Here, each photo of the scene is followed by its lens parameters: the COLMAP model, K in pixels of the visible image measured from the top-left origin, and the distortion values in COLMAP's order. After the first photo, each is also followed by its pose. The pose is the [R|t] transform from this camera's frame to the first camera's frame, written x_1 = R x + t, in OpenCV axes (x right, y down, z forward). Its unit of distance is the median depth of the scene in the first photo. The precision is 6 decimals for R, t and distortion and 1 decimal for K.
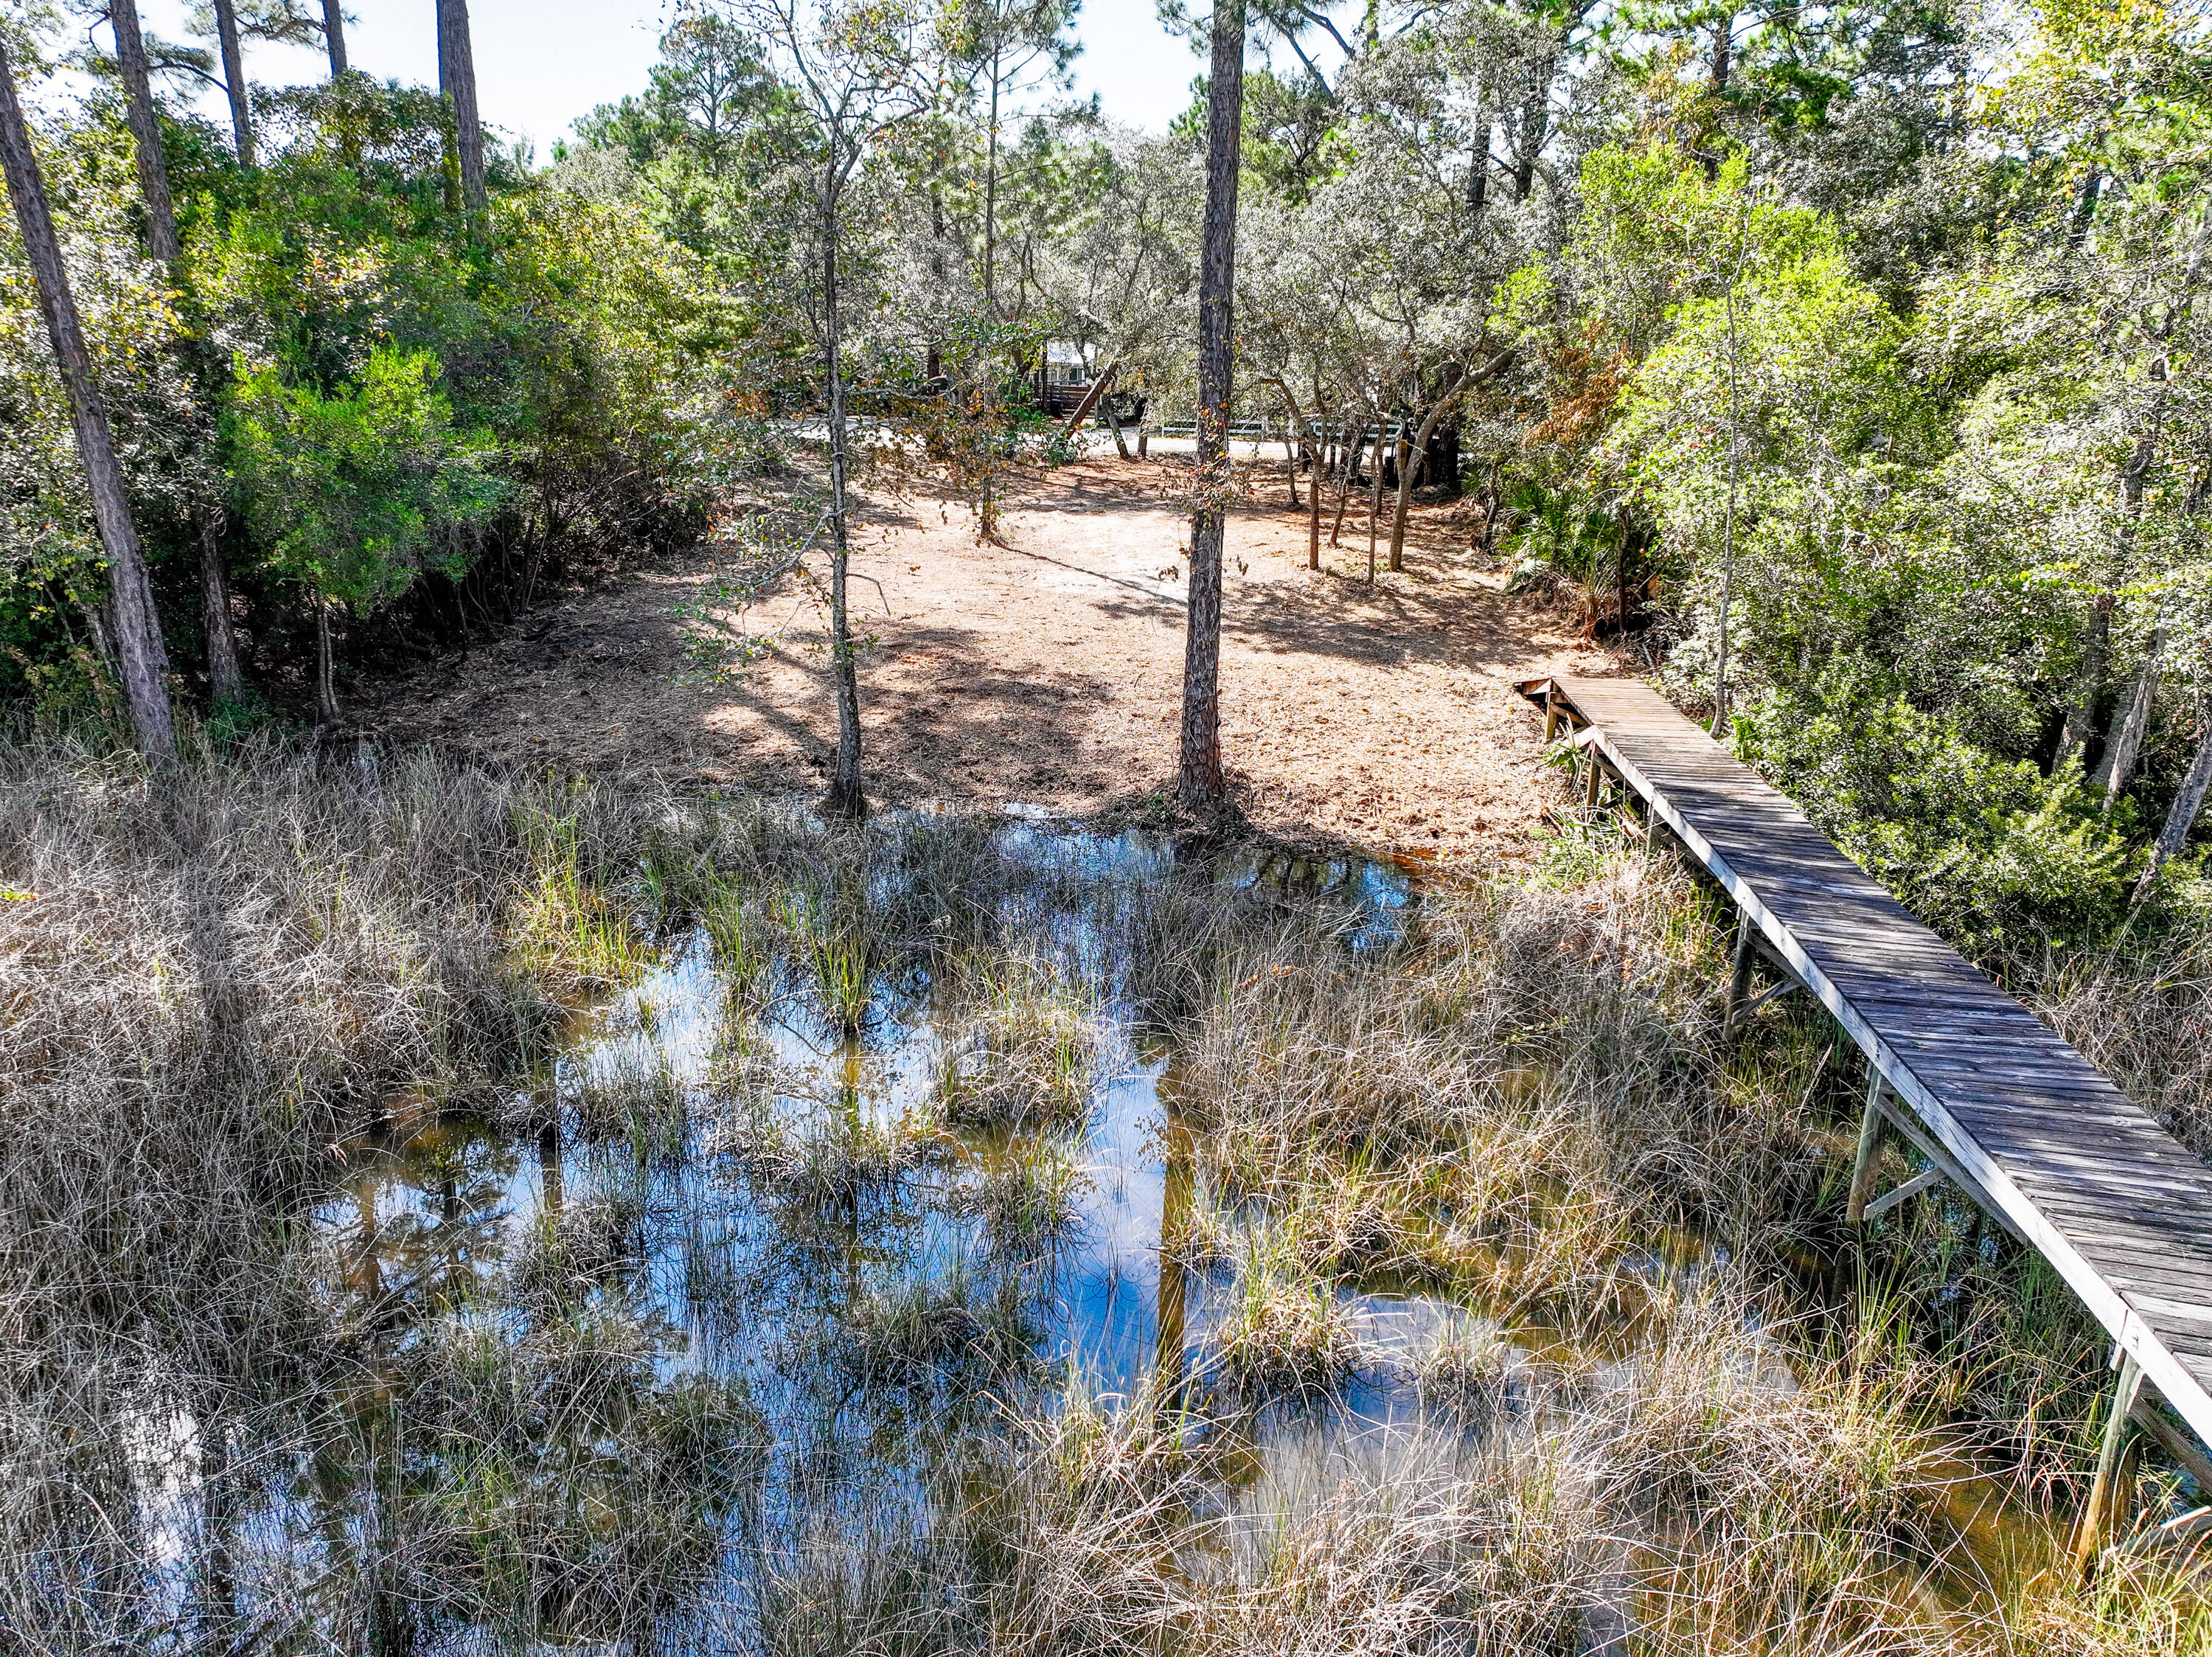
lens RADIAL K [[1566.3, 0, 1111.0], [0, 1566.3, 825.0], [0, 0, 1]] dist [-0.001236, 0.016117]
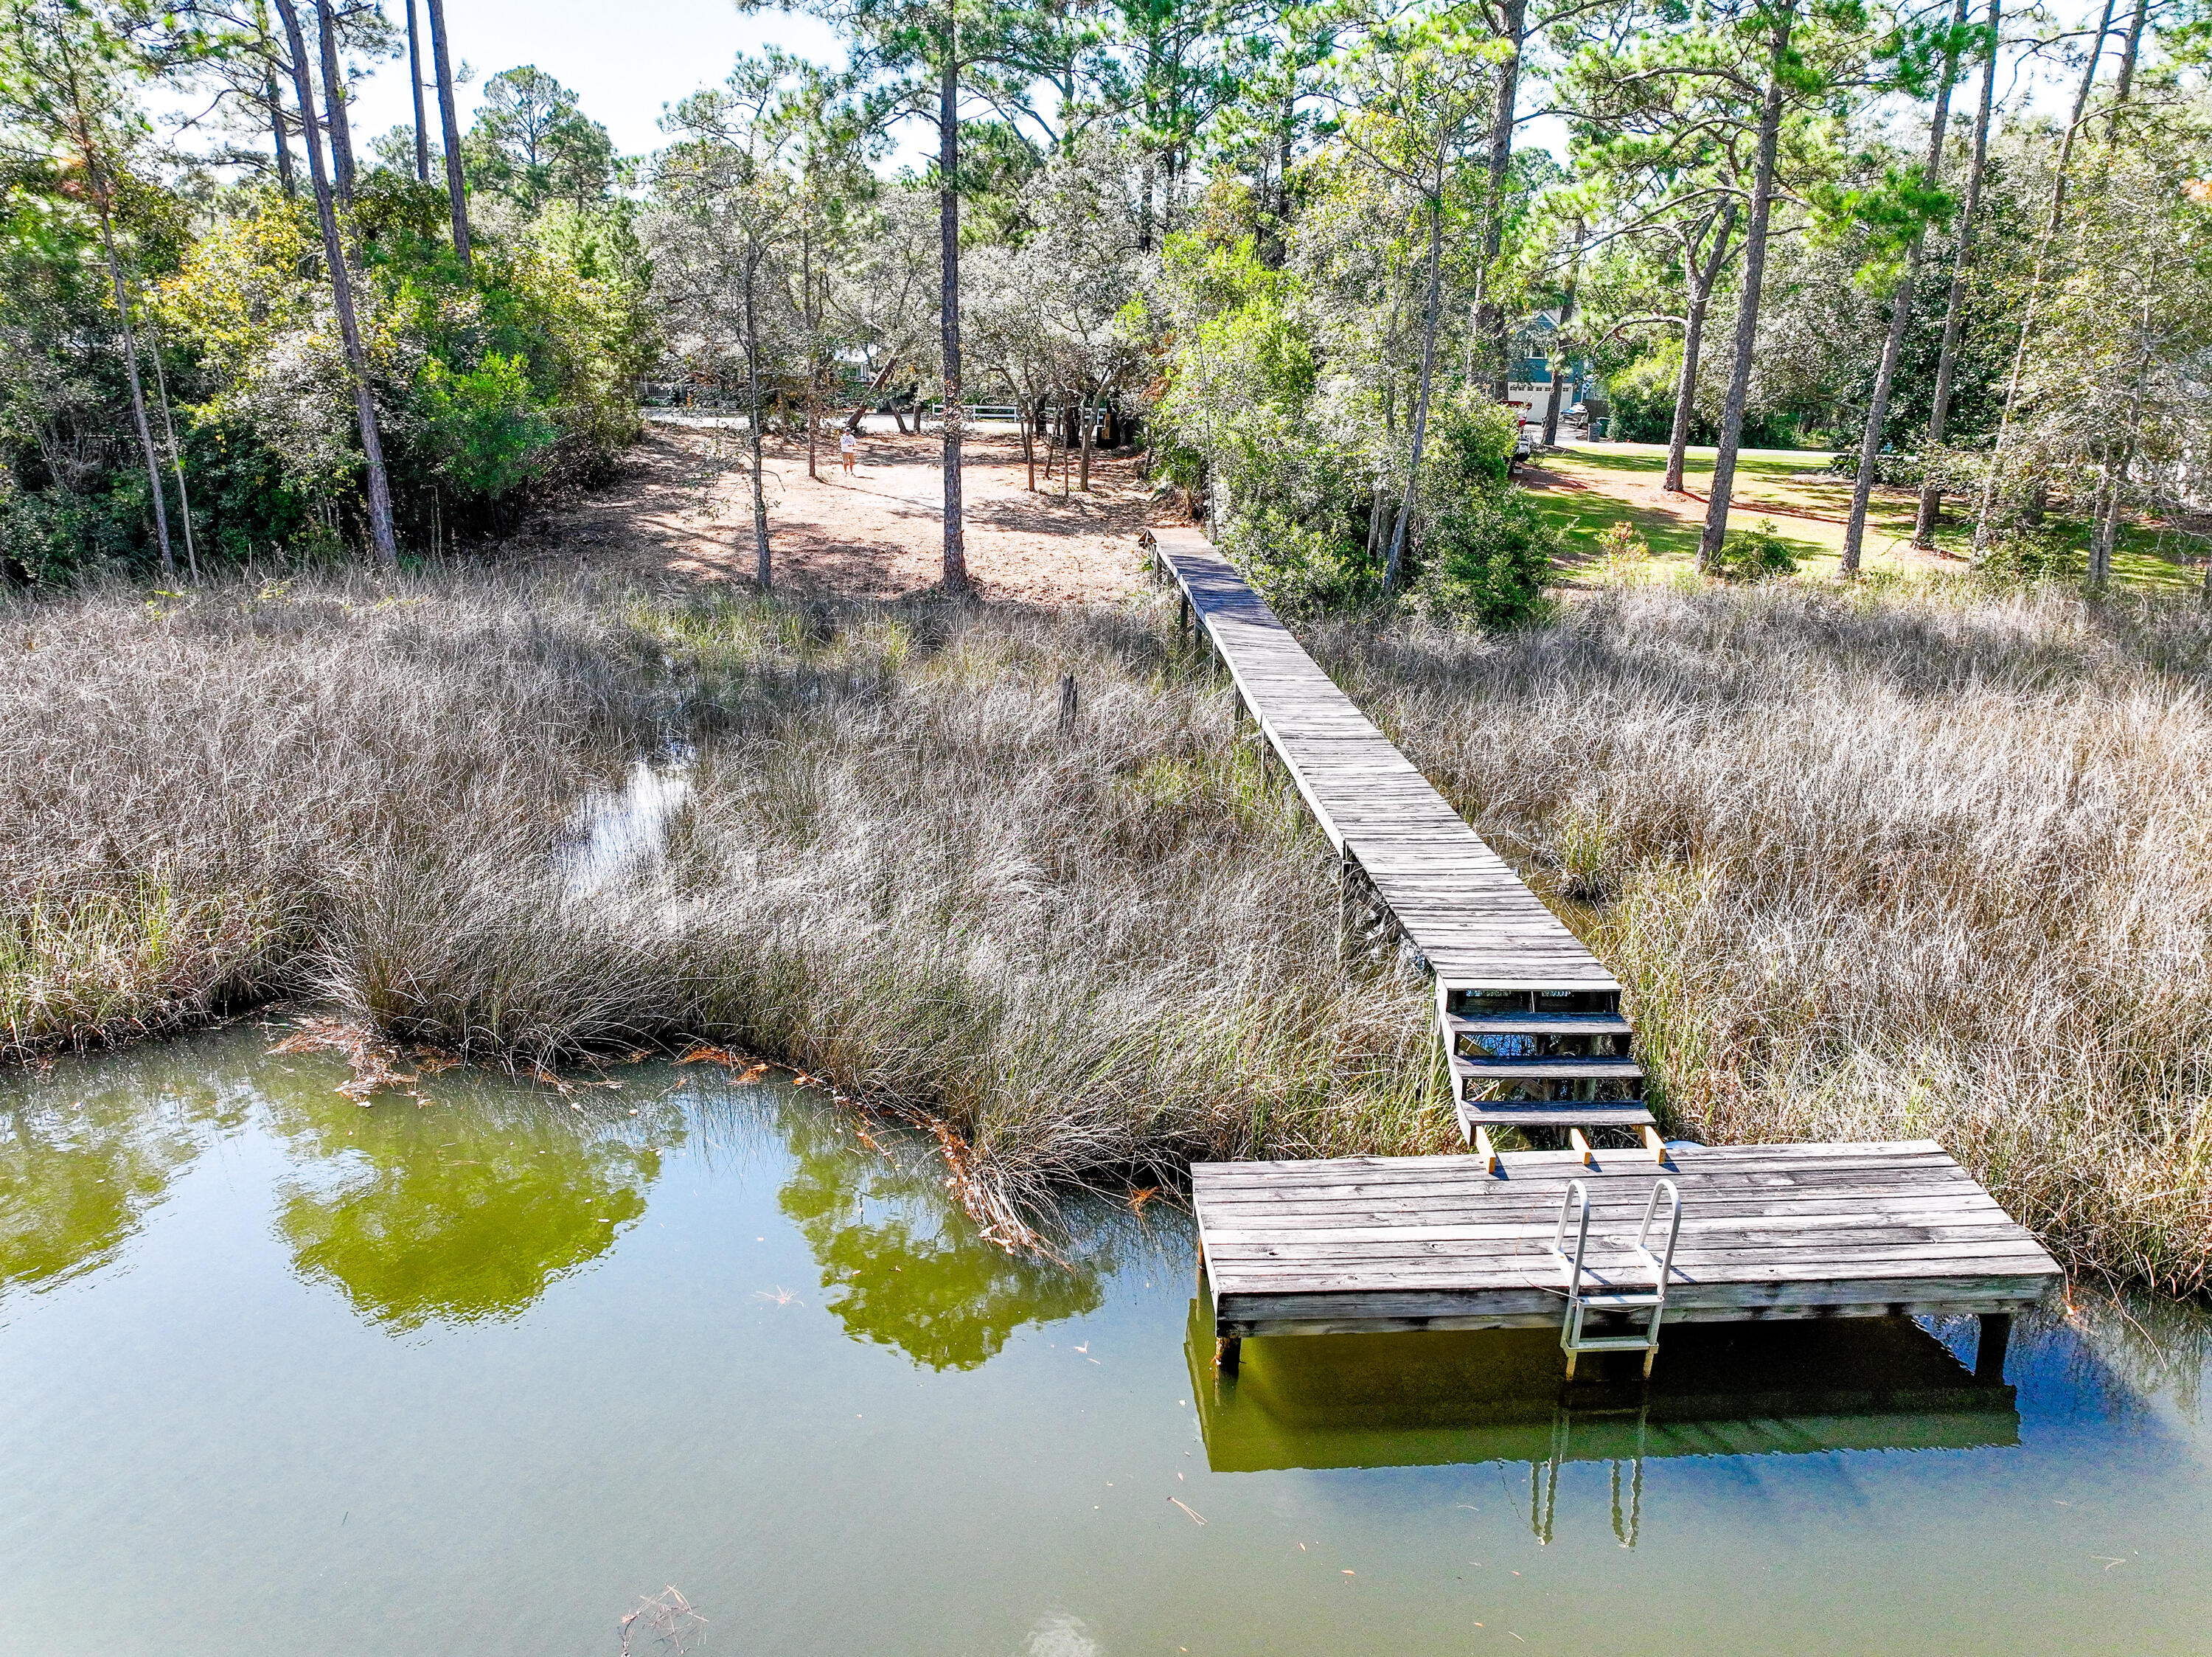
lens RADIAL K [[1550.7, 0, 1122.3], [0, 1550.7, 827.4], [0, 0, 1]] dist [0.010469, -0.002301]
pose [[0.989249, -0.049867, 0.137479, -0.010368], [0.049177, 0.998755, 0.008412, 0.176260], [-0.137727, -0.001561, 0.990469, -0.586343]]
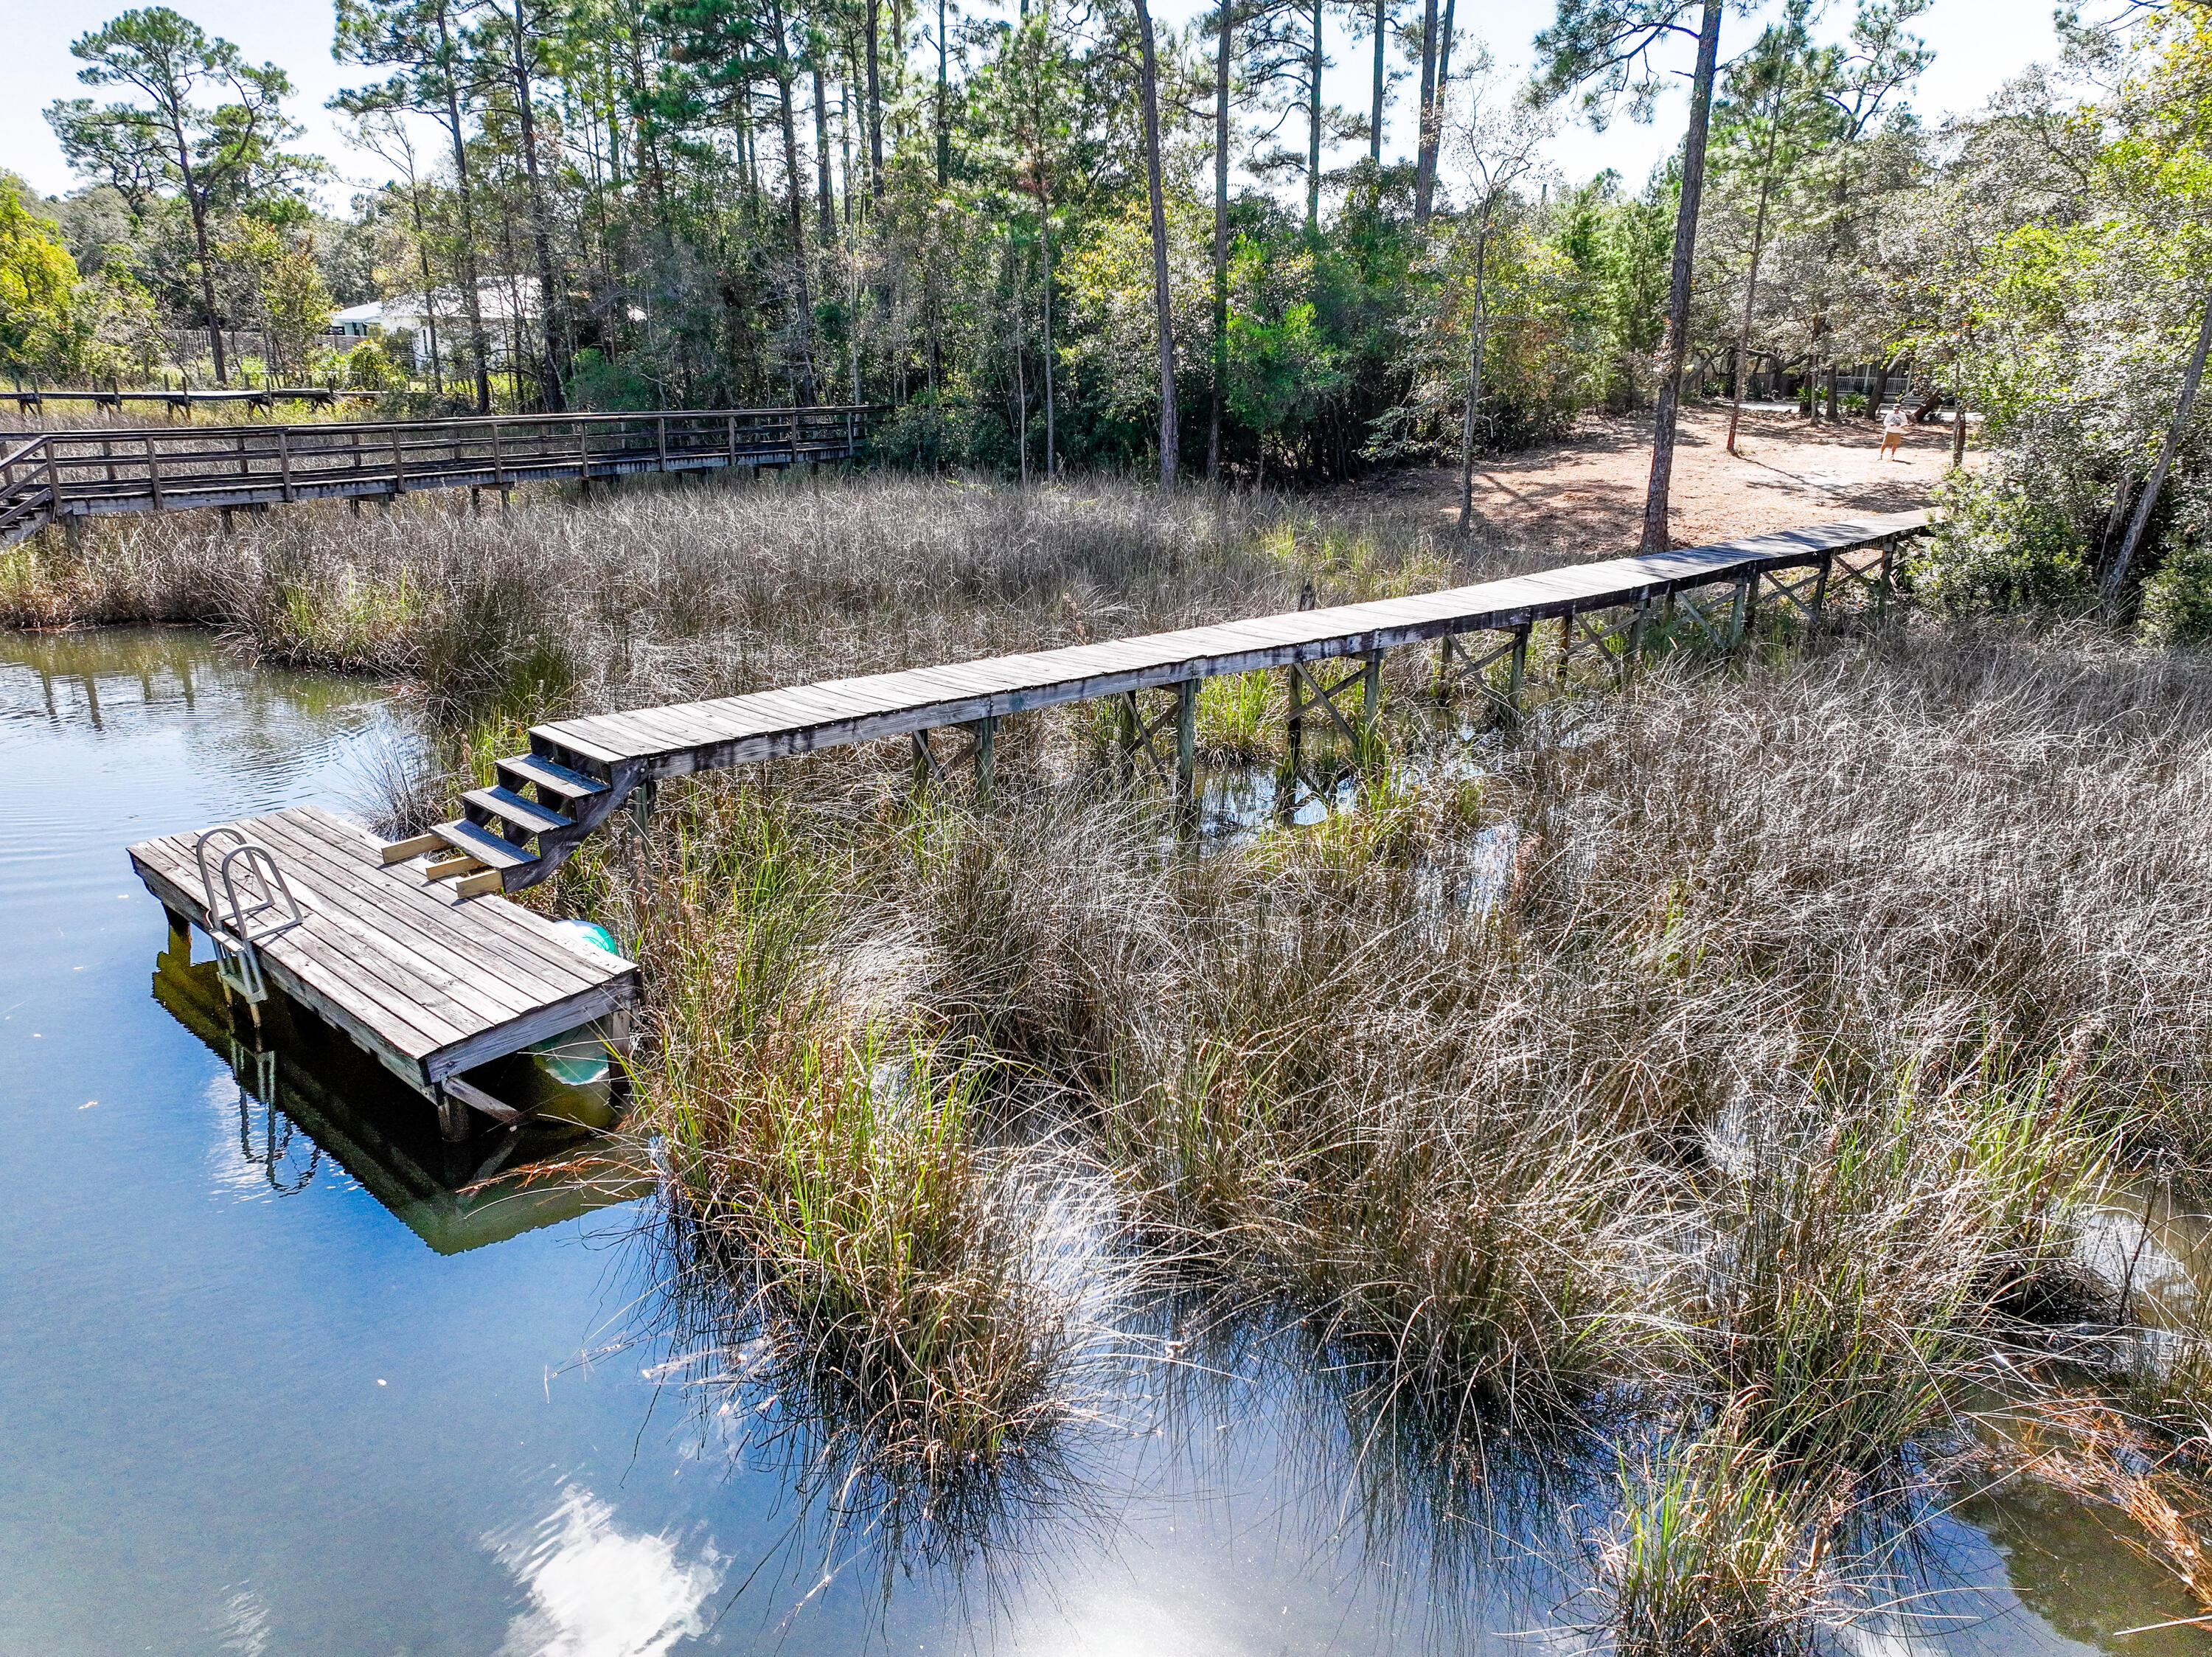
lens RADIAL K [[1566.3, 0, 1111.0], [0, 1566.3, 825.0], [0, 0, 1]] dist [-0.001236, 0.016117]
pose [[0.764870, 0.172505, -0.620657, 0.478696], [-0.181465, 0.982158, 0.049352, 0.197913], [0.618097, 0.074880, 0.782527, -0.450554]]
